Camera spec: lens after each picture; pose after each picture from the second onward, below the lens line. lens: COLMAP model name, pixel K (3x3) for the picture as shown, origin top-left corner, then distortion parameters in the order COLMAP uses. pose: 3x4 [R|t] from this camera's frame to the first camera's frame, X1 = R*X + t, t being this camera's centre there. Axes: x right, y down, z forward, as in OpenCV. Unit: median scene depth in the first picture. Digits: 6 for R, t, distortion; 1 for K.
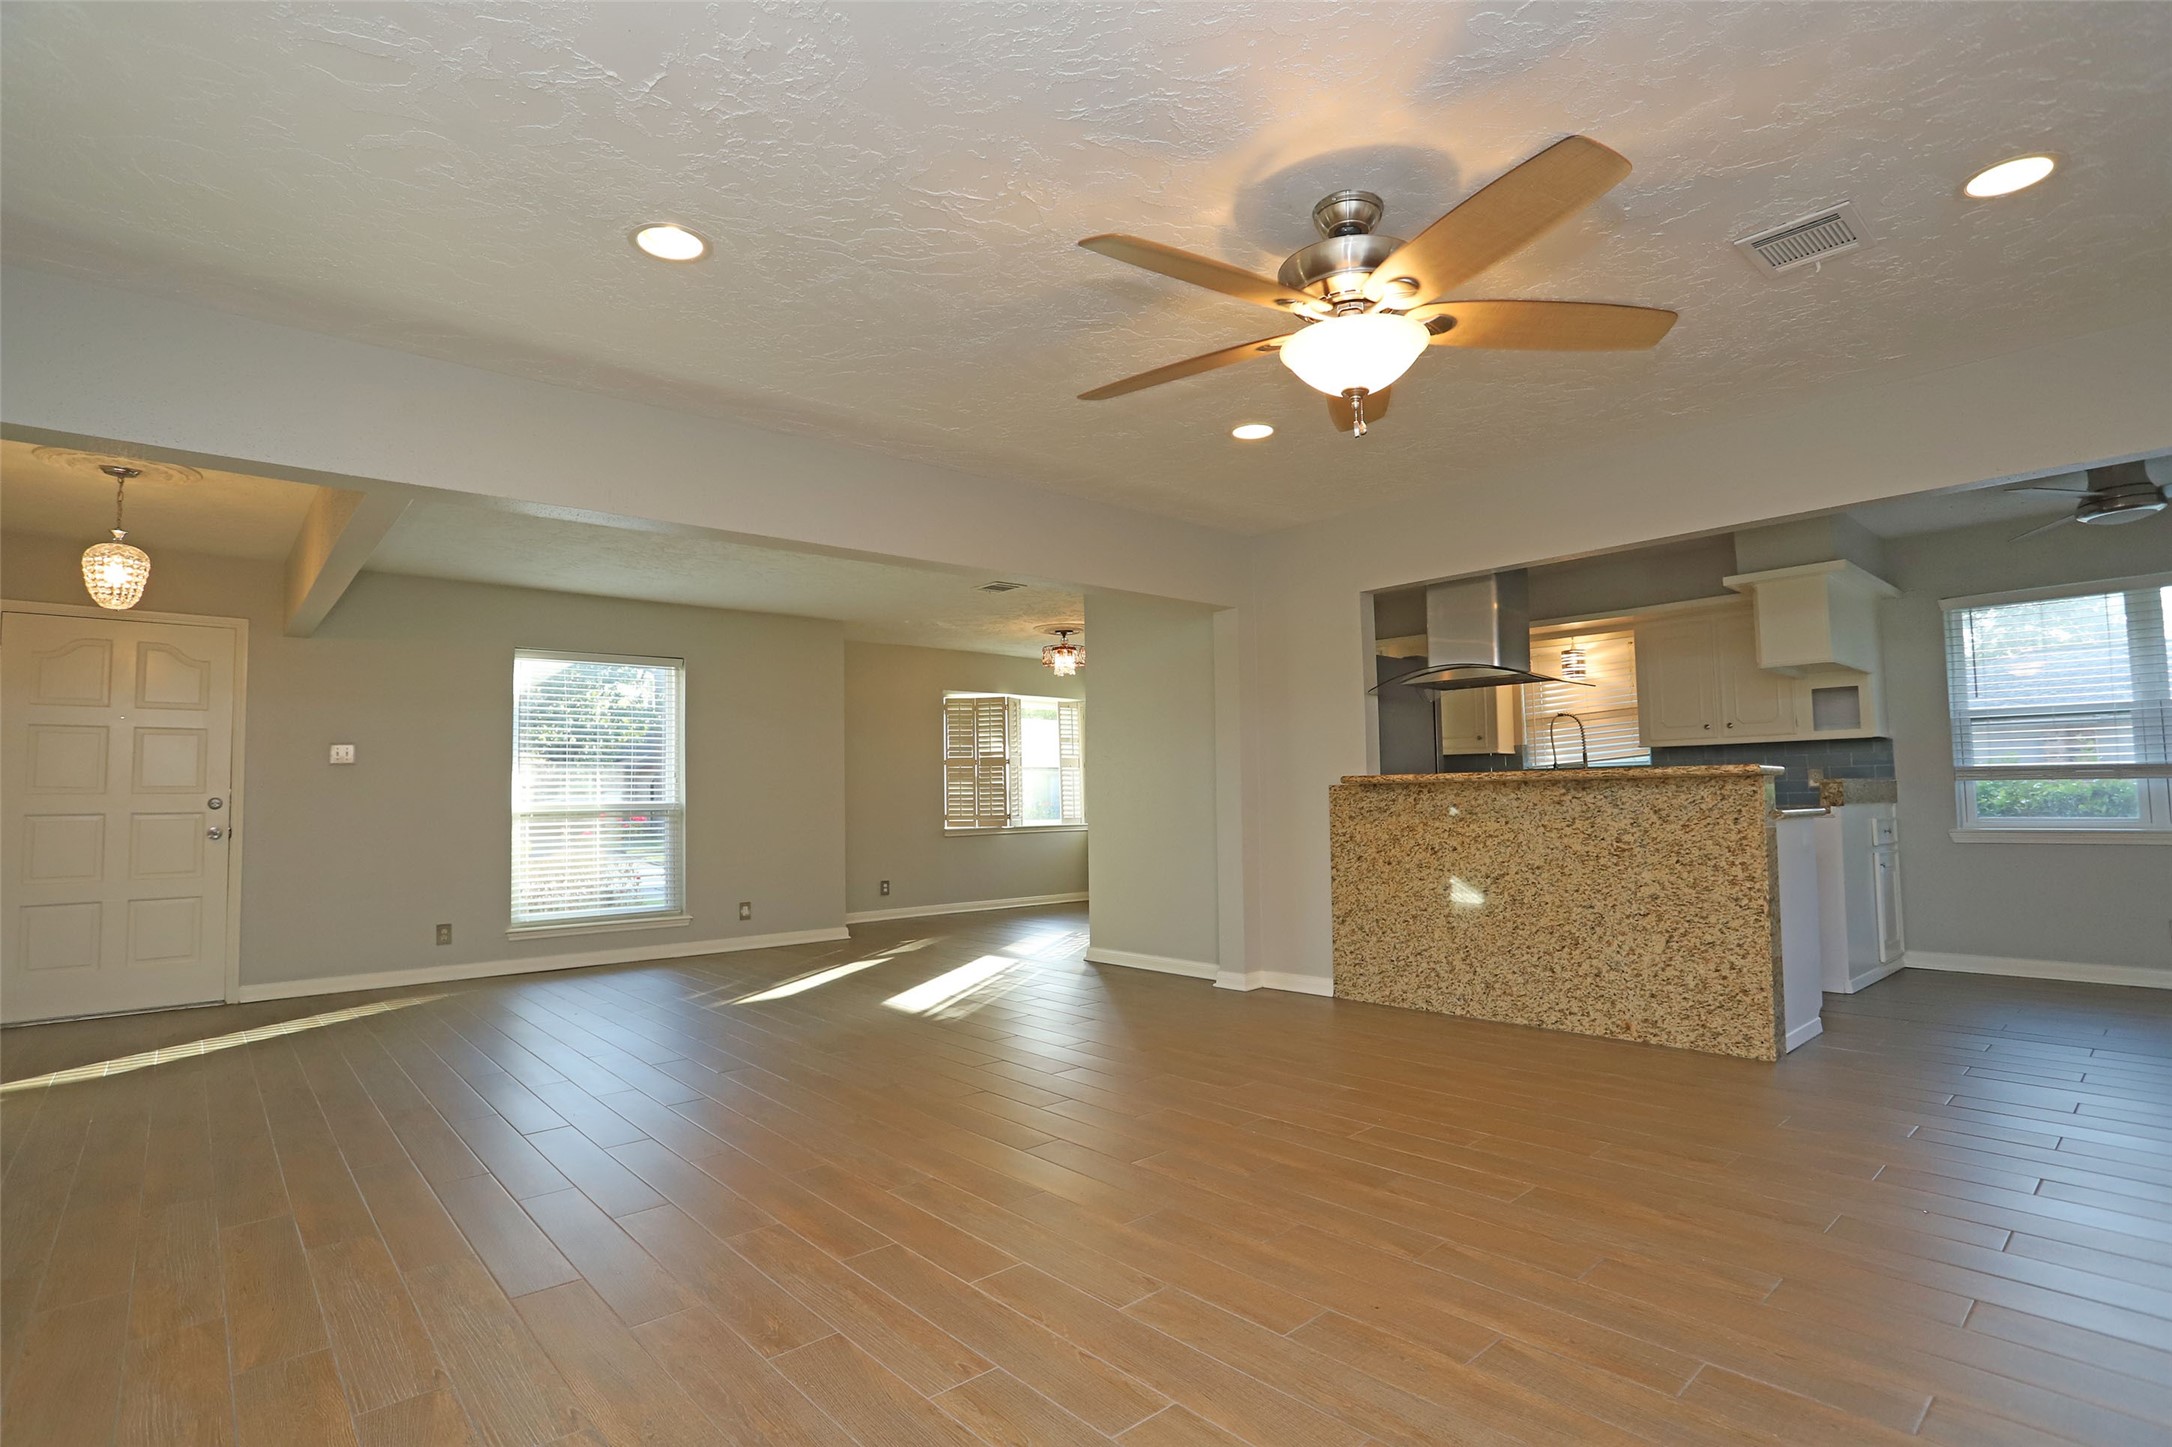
lens RADIAL K [[1065.2, 0, 1104.3], [0, 1065.2, 729.5], [0, 0, 1]] dist [-0.067953, 0.031473]
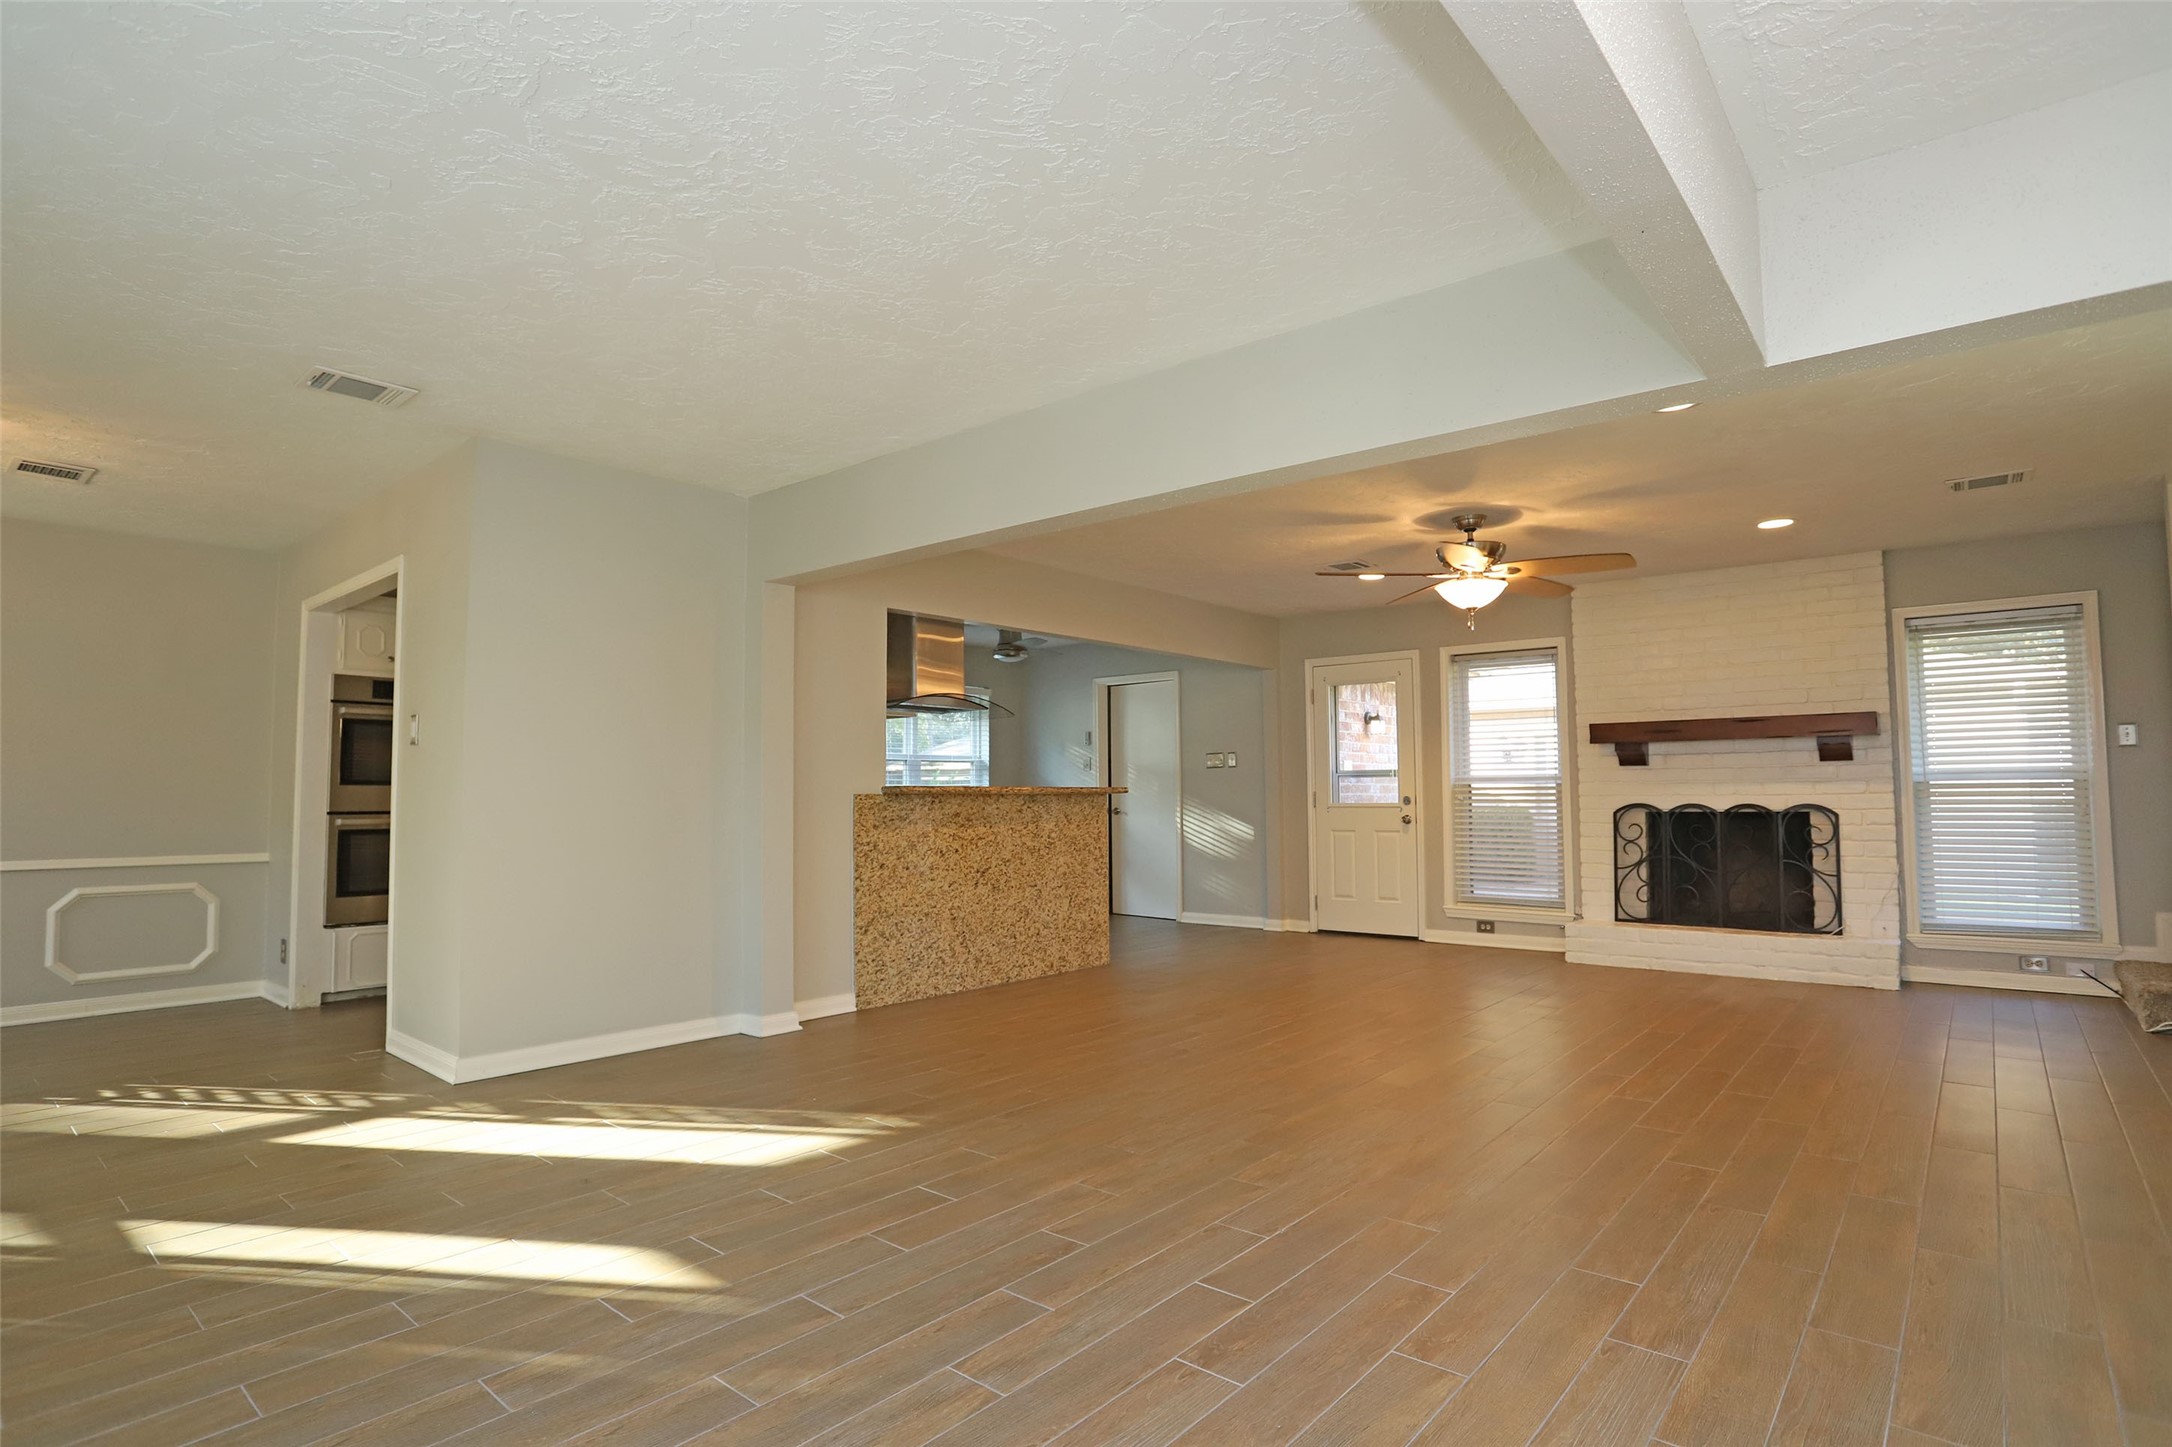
lens RADIAL K [[1065.2, 0, 1104.3], [0, 1065.2, 729.5], [0, 0, 1]] dist [-0.067953, 0.031473]
pose [[-0.128608, 0.083274, 0.988193, -0.840381], [-0.050523, 0.994624, -0.090392, 0.074511], [-0.990408, -0.061552, -0.123709, 0.955232]]
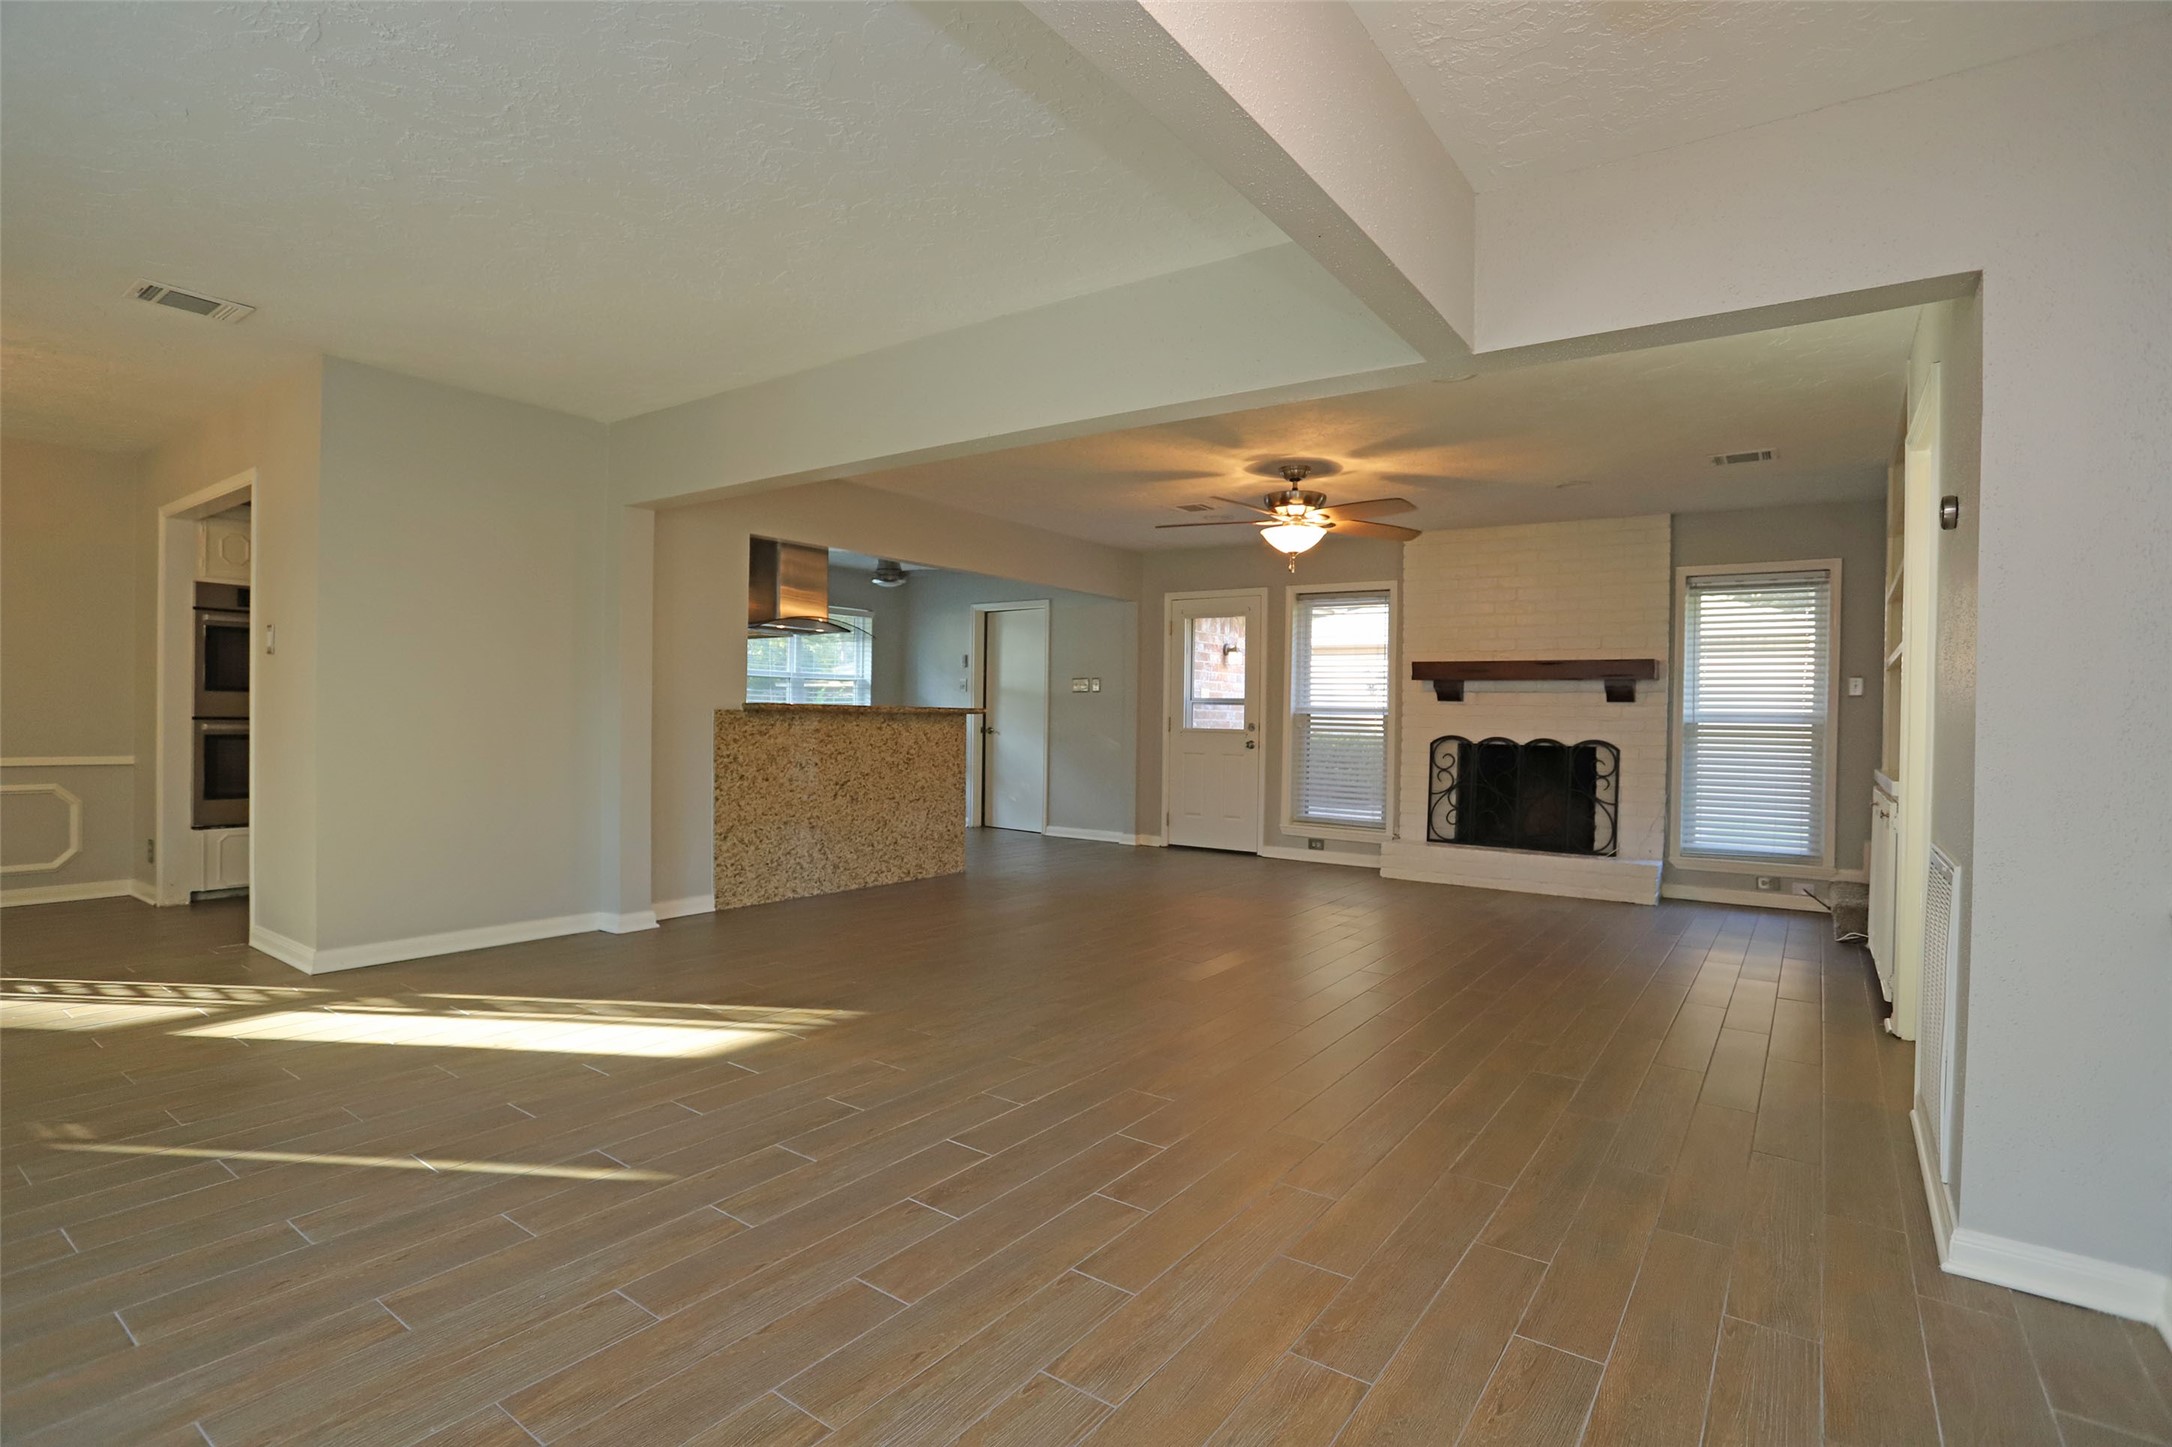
lens RADIAL K [[1020.5, 0, 1087.6], [0, 1020.5, 729.3], [0, 0, 1]] dist [-0.069719, 0.027636]
pose [[-0.203540, 0.005014, 0.979054, -0.884730], [-0.072015, 0.997201, -0.020078, 0.069675], [-0.976415, -0.074593, -0.202609, 0.898089]]
